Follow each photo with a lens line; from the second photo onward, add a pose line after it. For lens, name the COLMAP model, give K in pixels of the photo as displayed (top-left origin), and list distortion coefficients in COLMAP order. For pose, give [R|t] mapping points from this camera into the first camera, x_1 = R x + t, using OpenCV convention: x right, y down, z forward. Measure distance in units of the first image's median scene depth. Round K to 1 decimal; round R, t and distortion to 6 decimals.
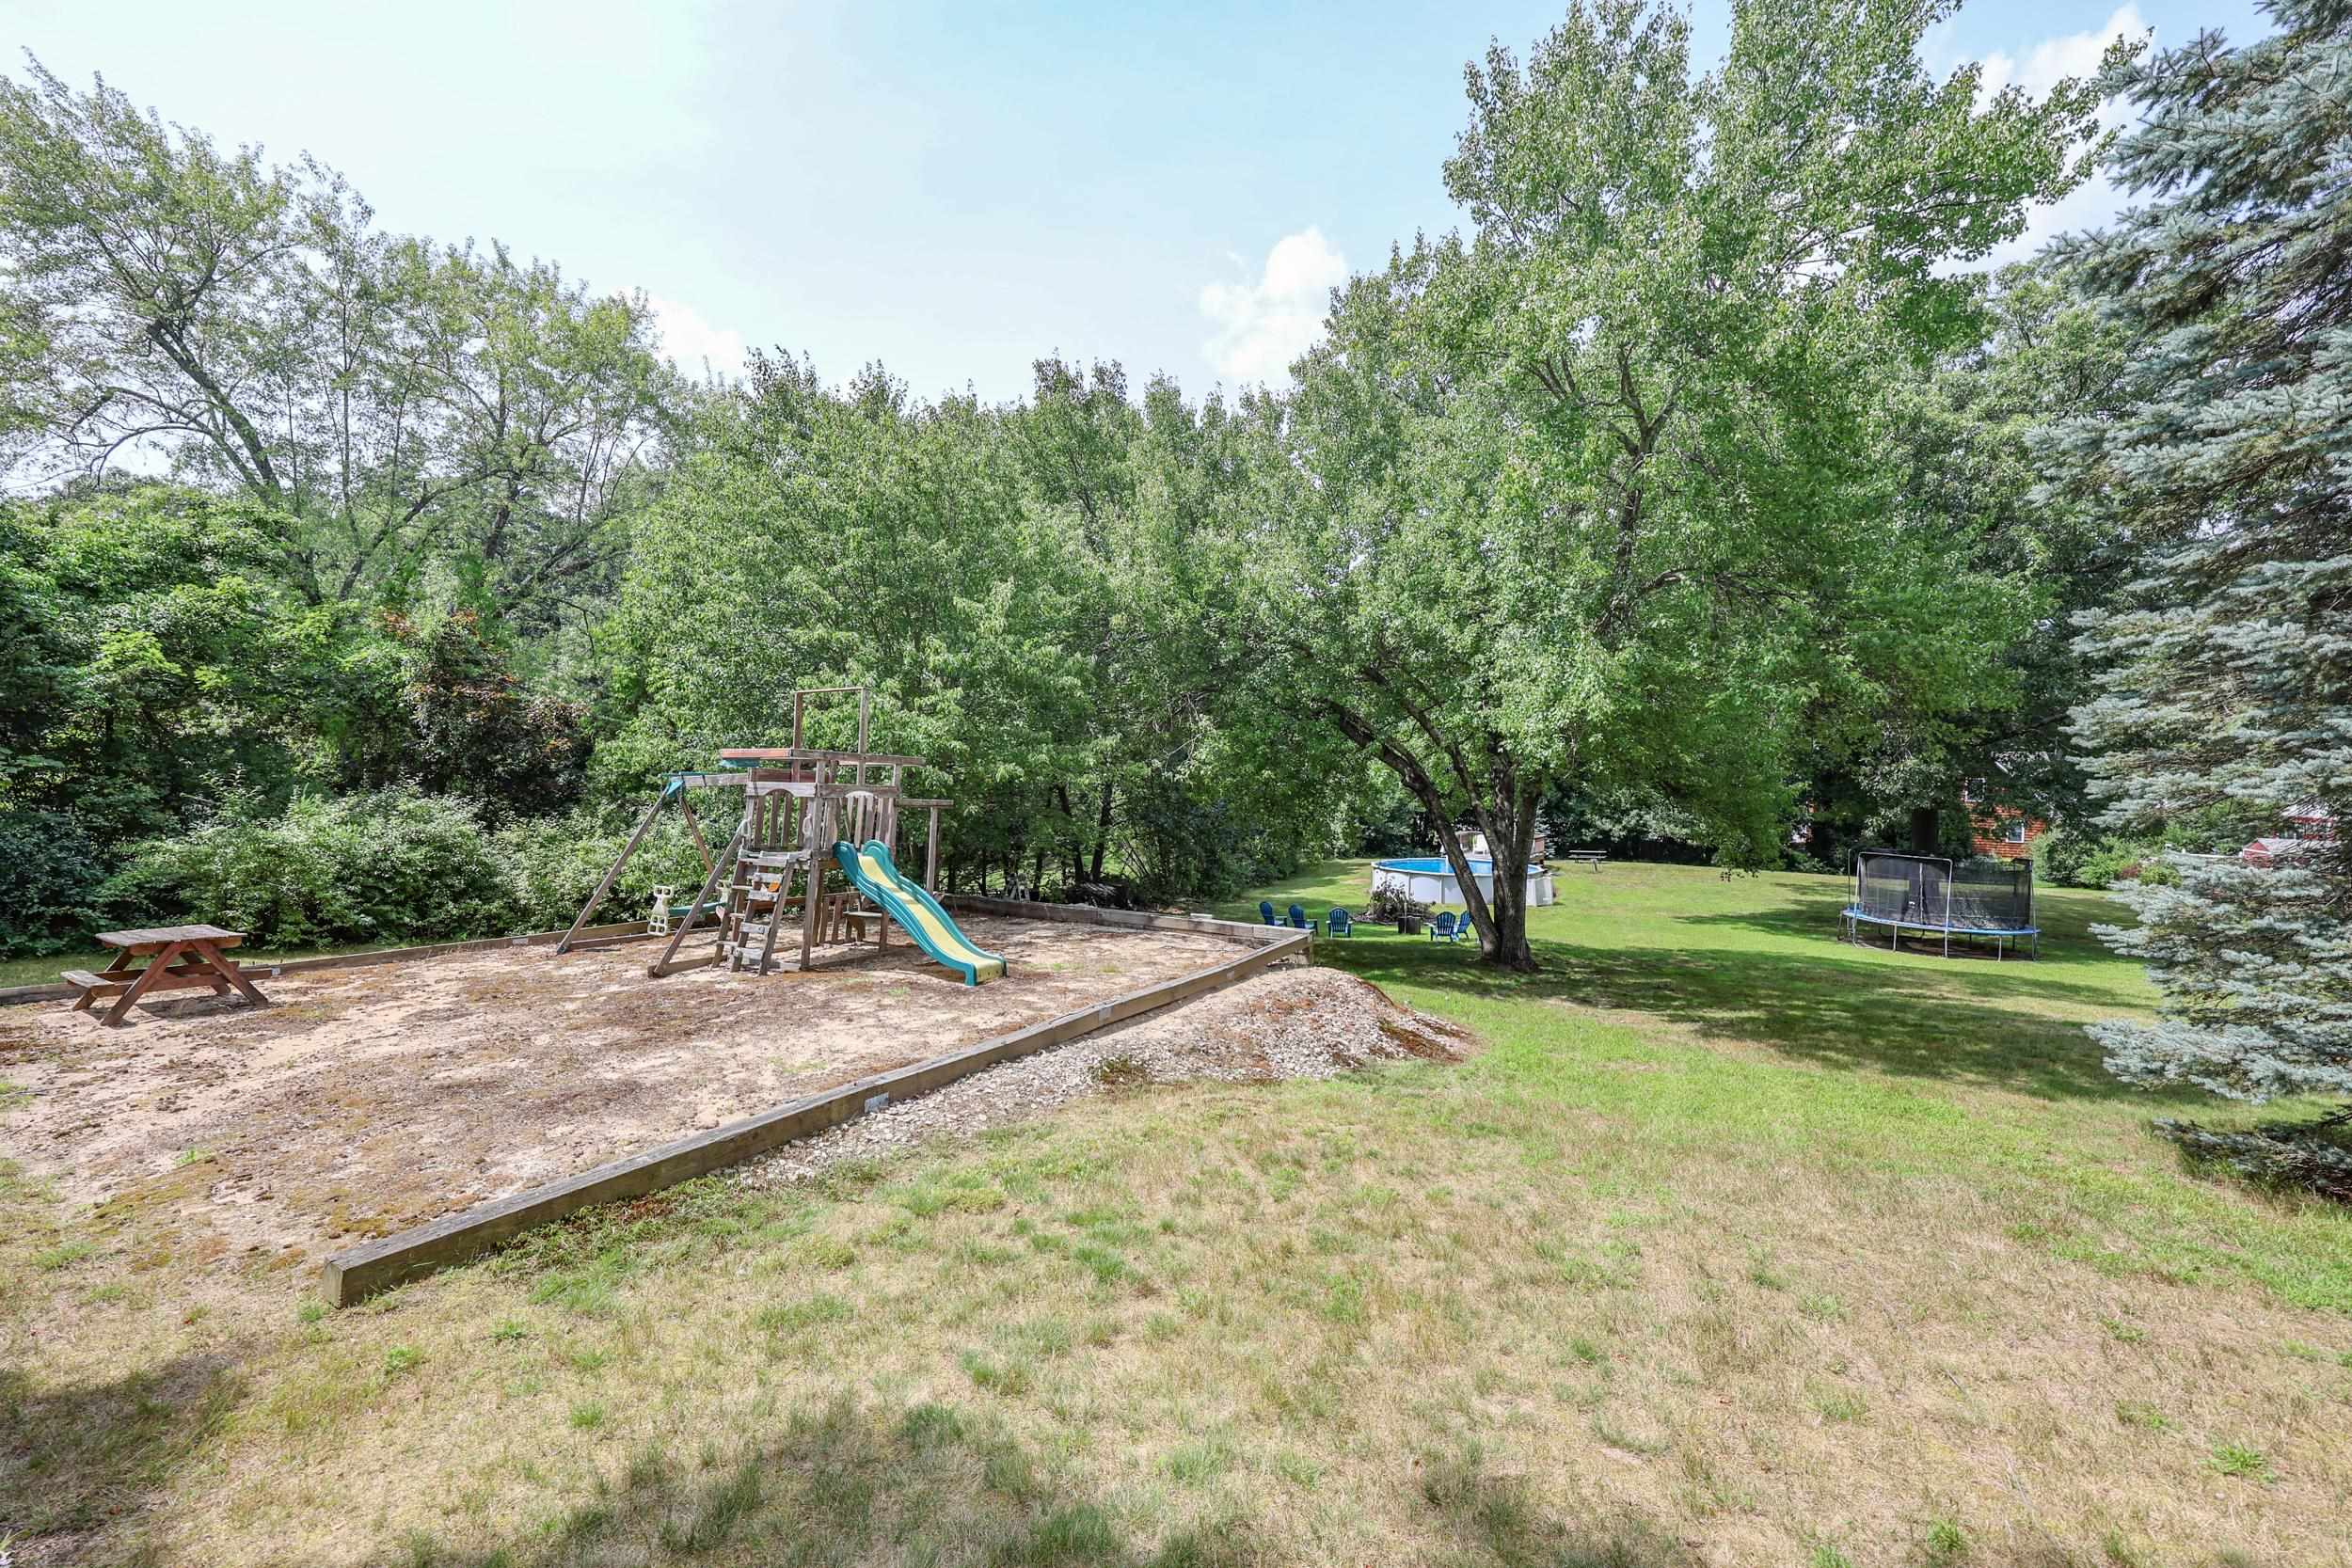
lens RADIAL K [[971.9, 0, 1176.0], [0, 971.9, 784.0], [0, 0, 1]] dist [0.007925, 0.000077]
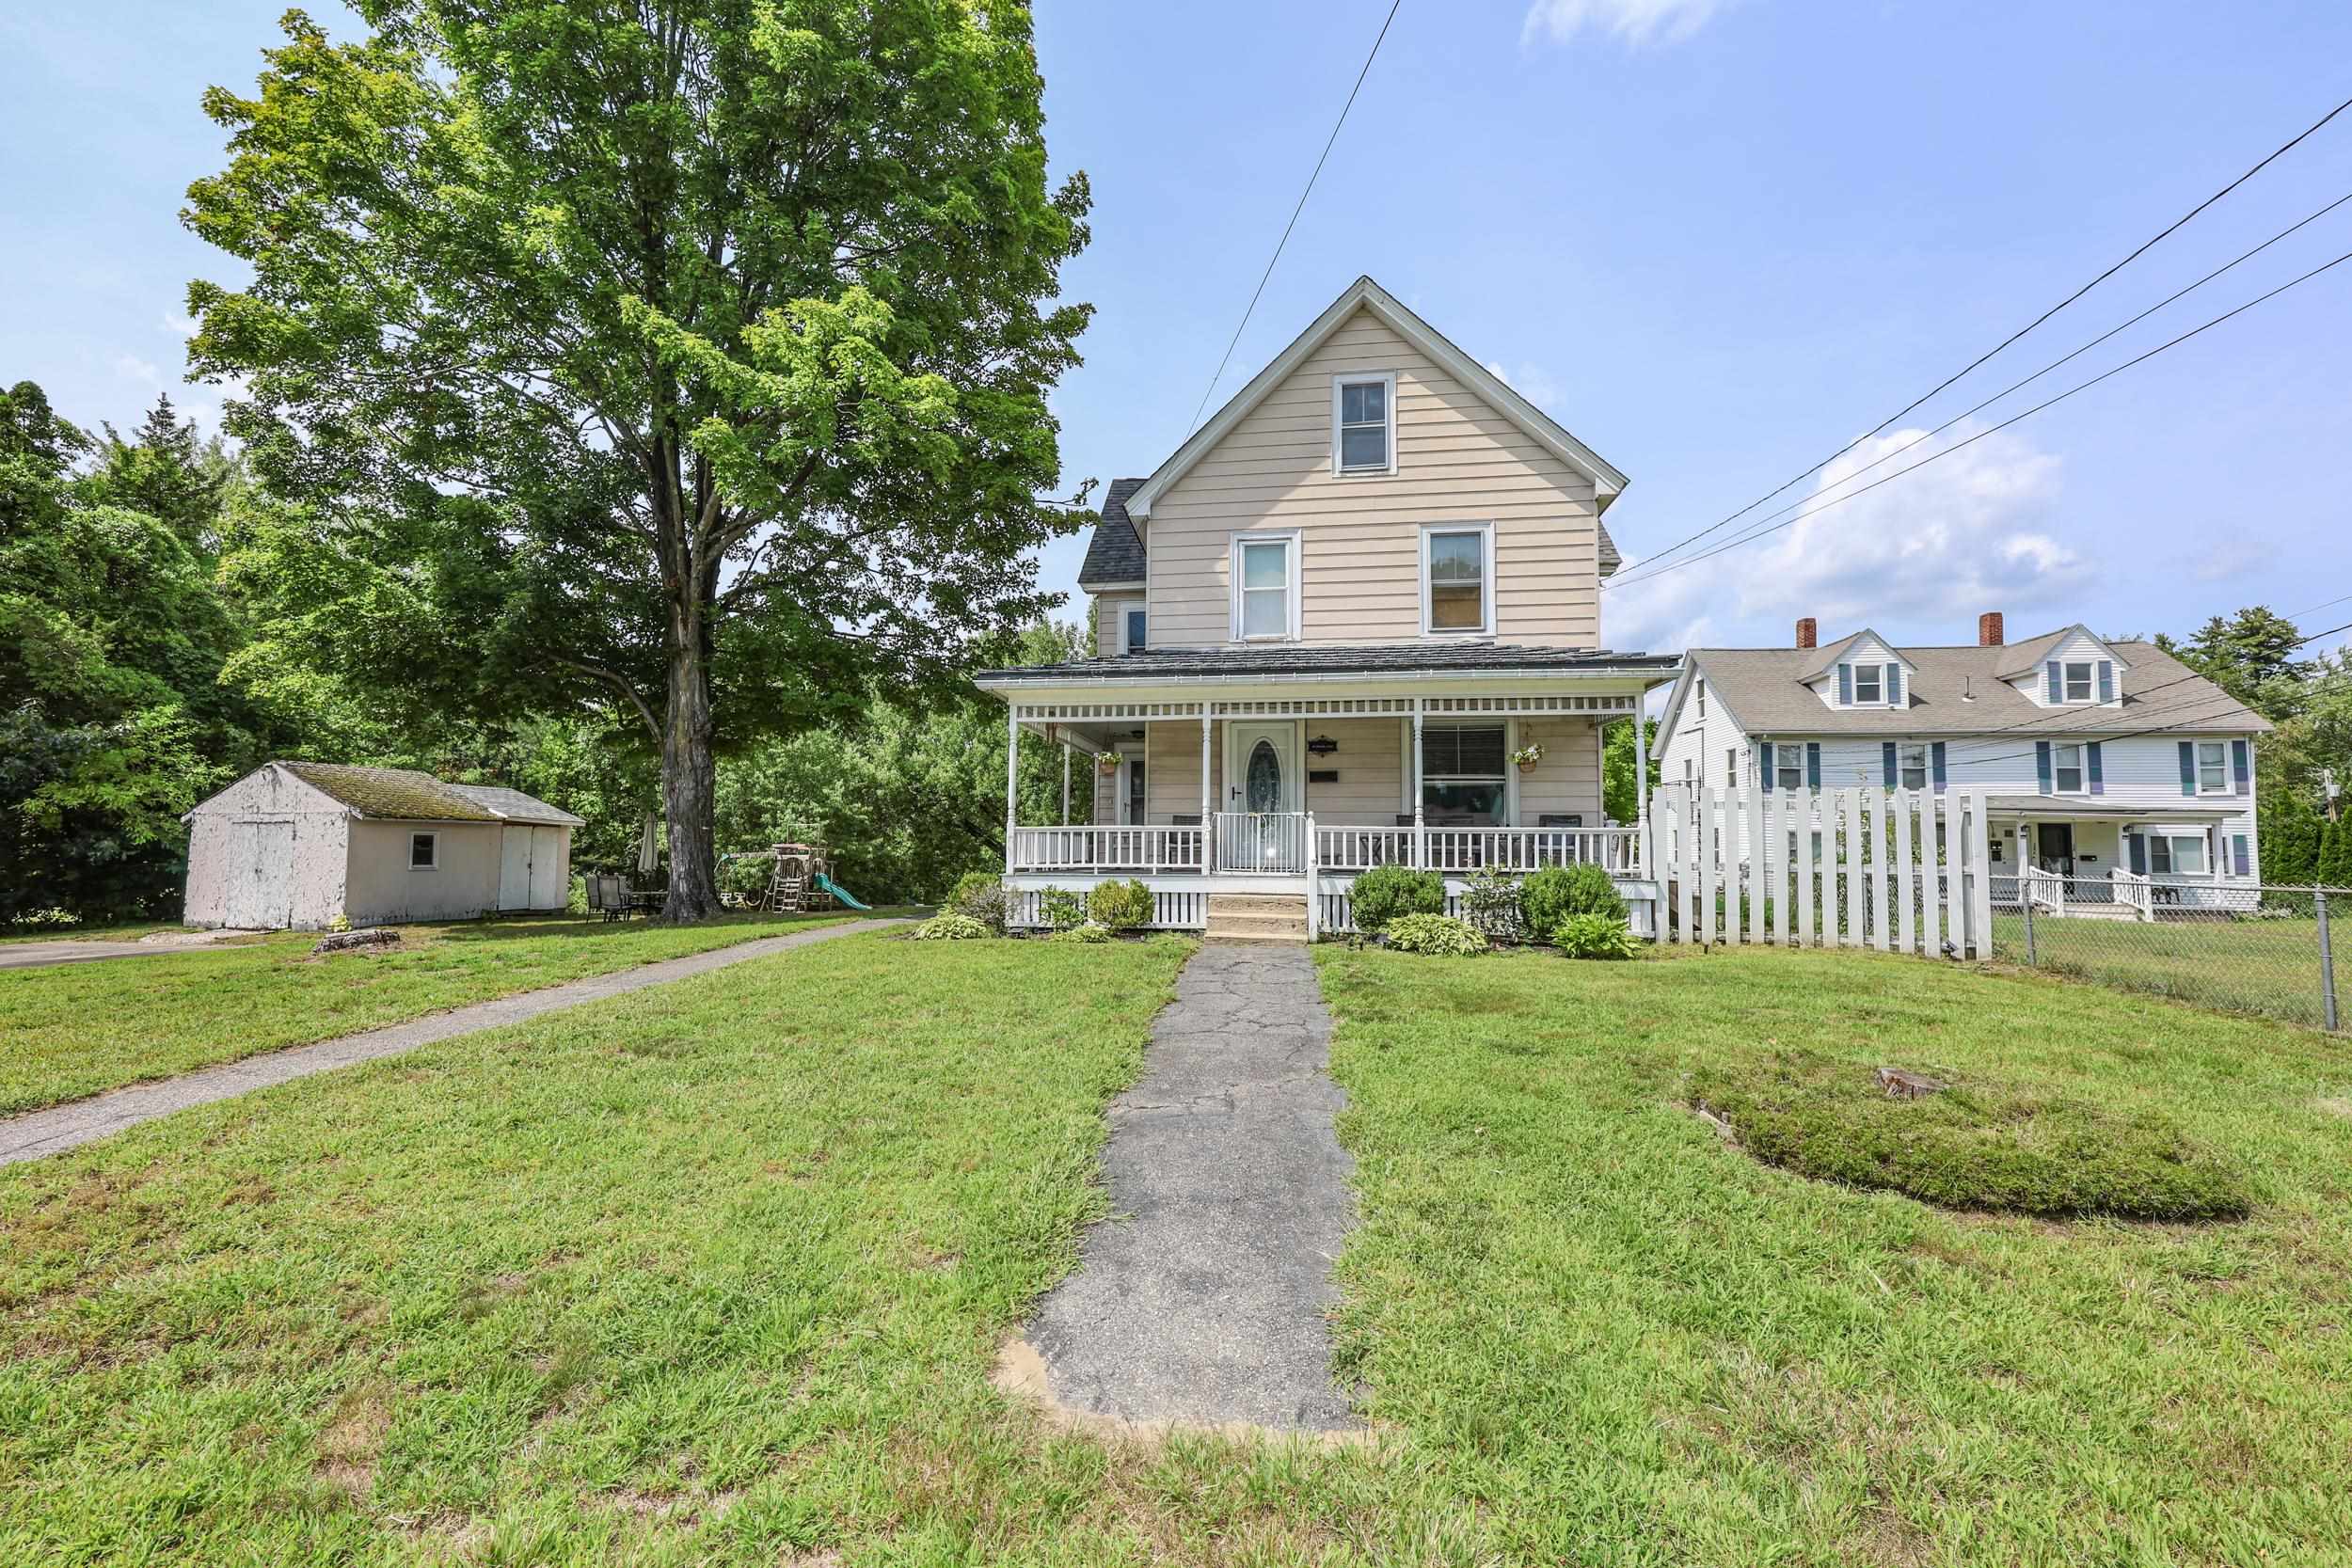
lens RADIAL K [[971.9, 0, 1176.0], [0, 971.9, 784.0], [0, 0, 1]] dist [0.007925, 0.000077]
pose [[0.928411, 0.025074, 0.370708, -0.249505], [0.002716, 0.997236, -0.074252, 0.000345], [-0.371545, 0.069943, 0.925776, -1.428571]]
